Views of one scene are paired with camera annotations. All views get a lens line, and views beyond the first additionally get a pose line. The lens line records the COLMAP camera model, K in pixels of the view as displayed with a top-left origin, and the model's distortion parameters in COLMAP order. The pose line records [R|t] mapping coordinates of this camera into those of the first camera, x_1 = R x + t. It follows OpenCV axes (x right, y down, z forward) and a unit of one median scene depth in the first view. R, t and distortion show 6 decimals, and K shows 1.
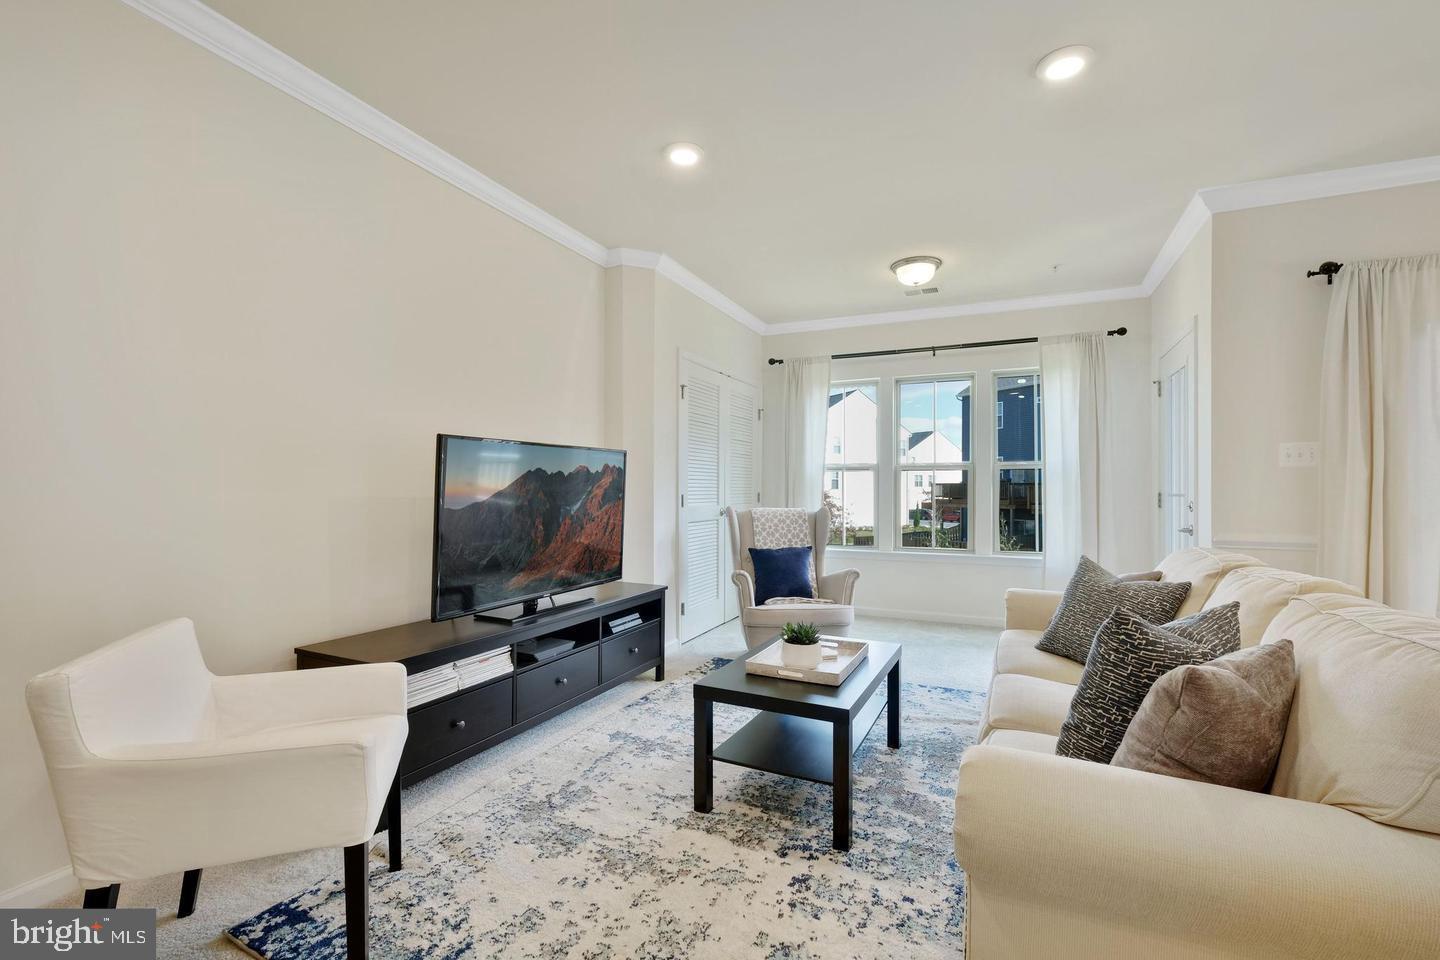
lens RADIAL K [[626.7, 0, 724.0], [0, 626.7, 486.1], [0, 0, 1]] dist [-0.005471, 0.001155]
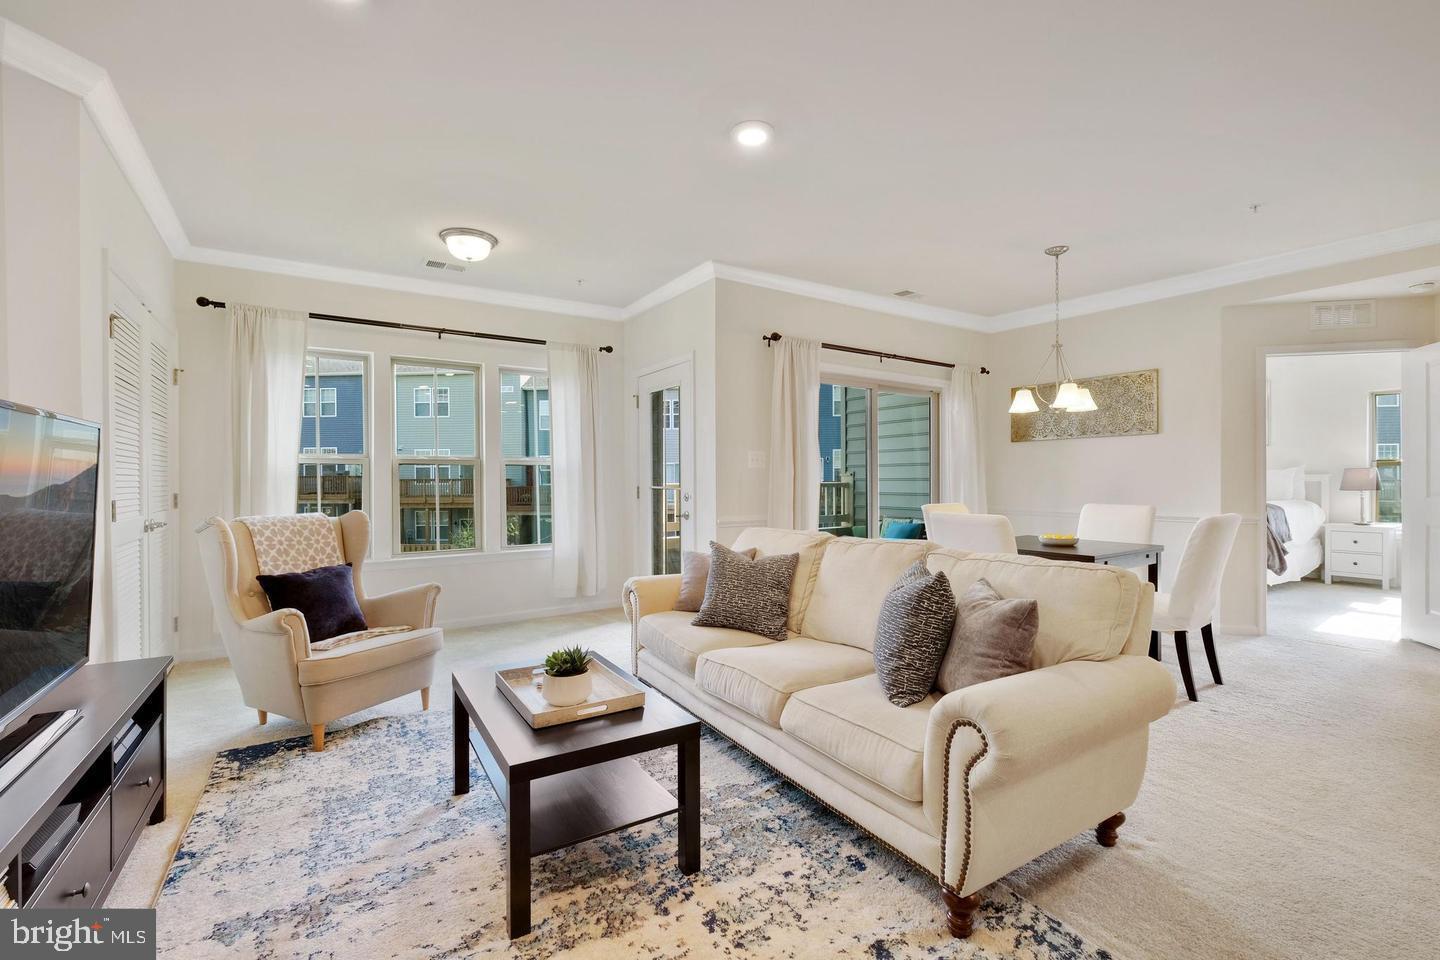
lens RADIAL K [[626.7, 0, 721.5], [0, 626.7, 481.4], [0, 0, 1]] dist [-0.005471, 0.001155]
pose [[0.534615, -0.007039, 0.845066, -0.360484], [0.002951, 0.999975, 0.006462, -0.009554], [-0.845091, -0.000961, 0.534622, 0.283383]]
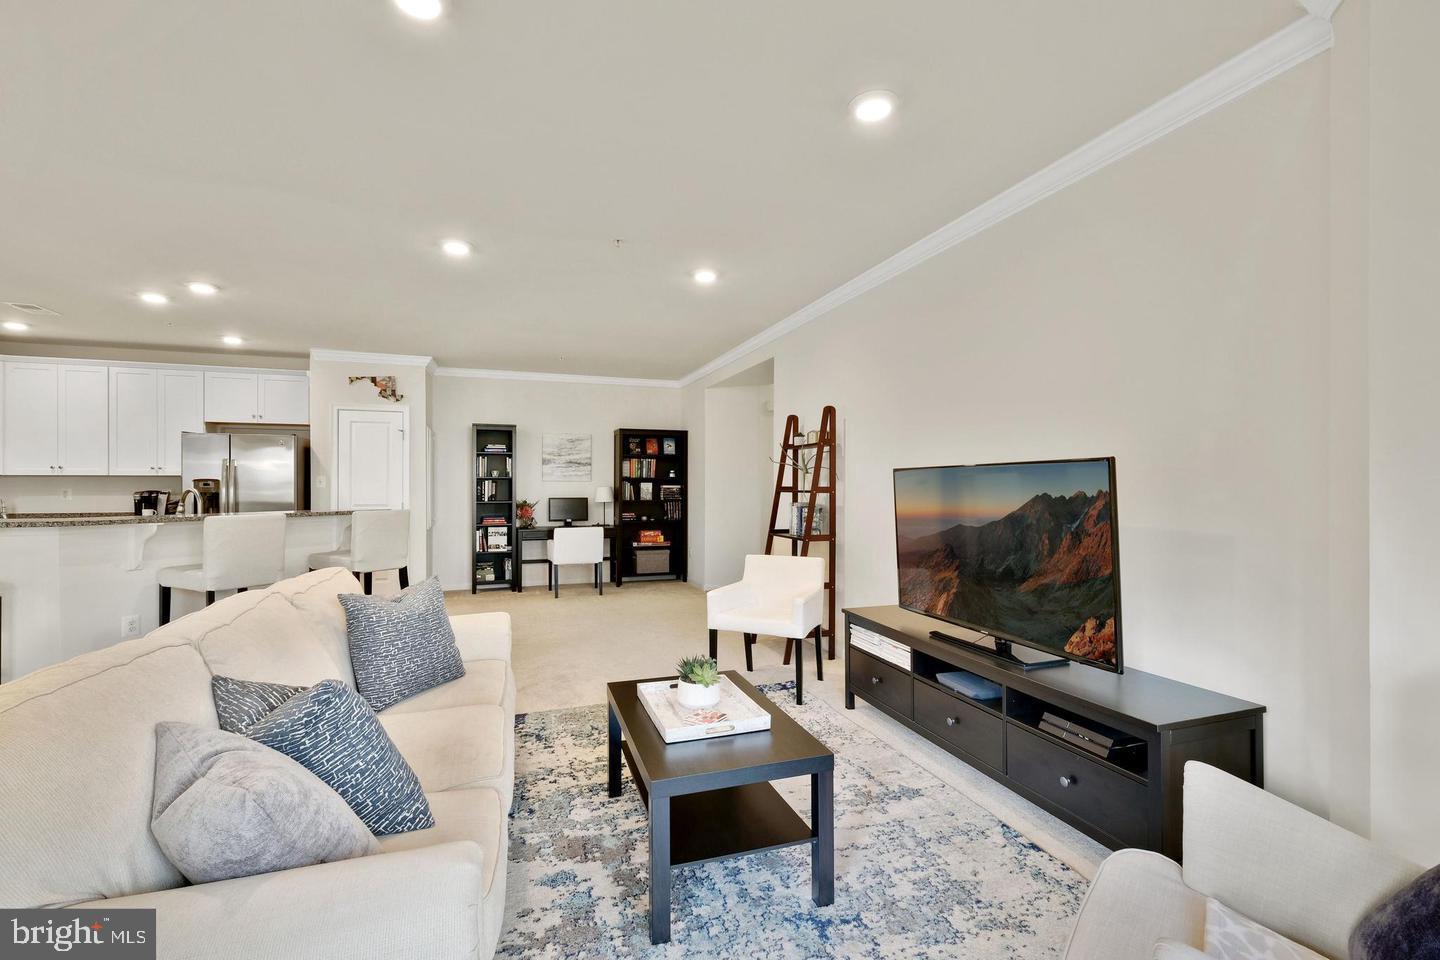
lens RADIAL K [[626.7, 0, 720.8], [0, 626.7, 482.4], [0, 0, 1]] dist [-0.005471, 0.001155]
pose [[-0.722681, -0.006080, -0.691155, 0.574733], [0.001813, 0.999941, -0.010692, -0.030274], [0.691179, -0.008980, -0.722628, 1.298366]]
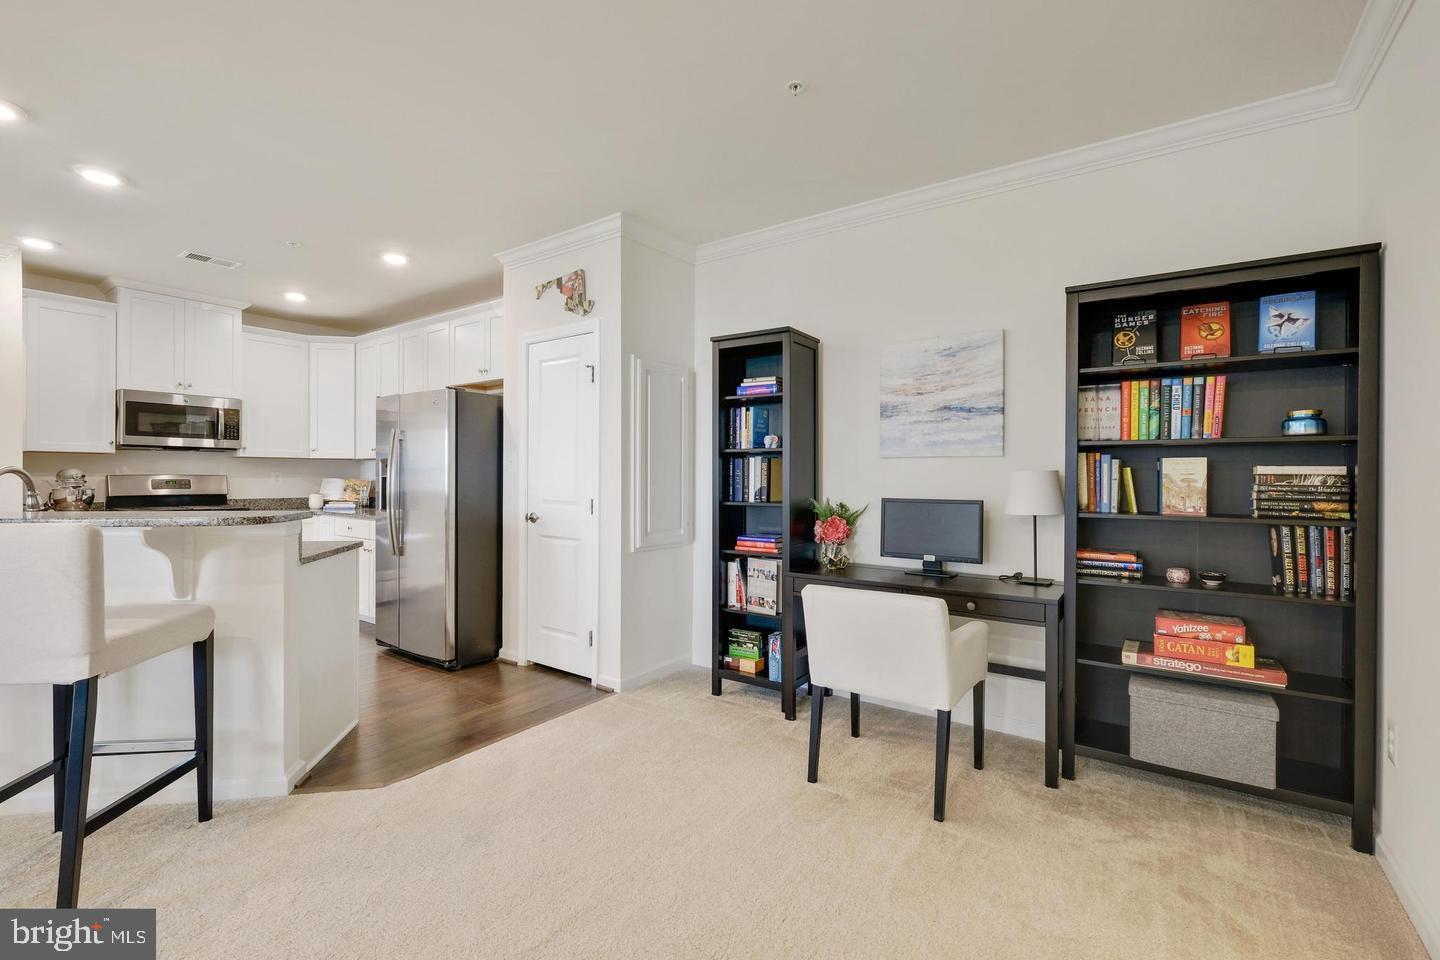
lens RADIAL K [[626.7, 0, 720.1], [0, 626.7, 476.1], [0, 0, 1]] dist [-0.005471, 0.001155]
pose [[-0.979956, -0.007399, 0.199075, -0.575857], [-0.007935, 0.999967, -0.001895, -0.028154], [-0.199055, -0.003437, -0.979982, 0.097170]]
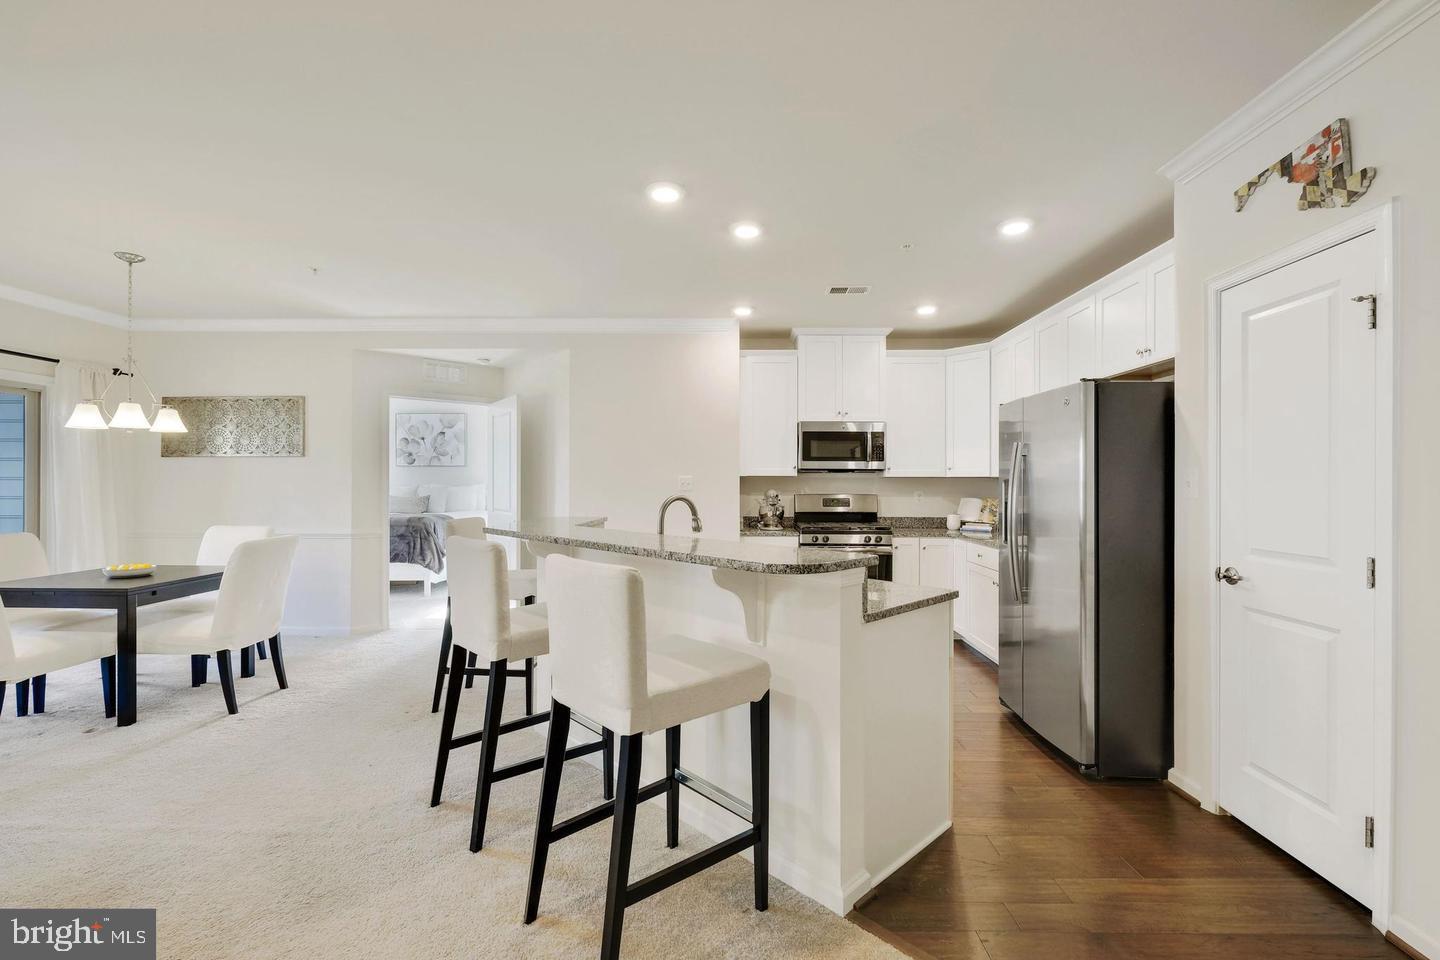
lens RADIAL K [[626.7, 0, 722.2], [0, 626.7, 482.6], [0, 0, 1]] dist [-0.005471, 0.001155]
pose [[-0.379890, -0.001576, 0.925030, -0.423233], [-0.007049, 0.999974, -0.001192, -0.051956], [-0.925005, -0.006974, -0.379892, -0.202601]]
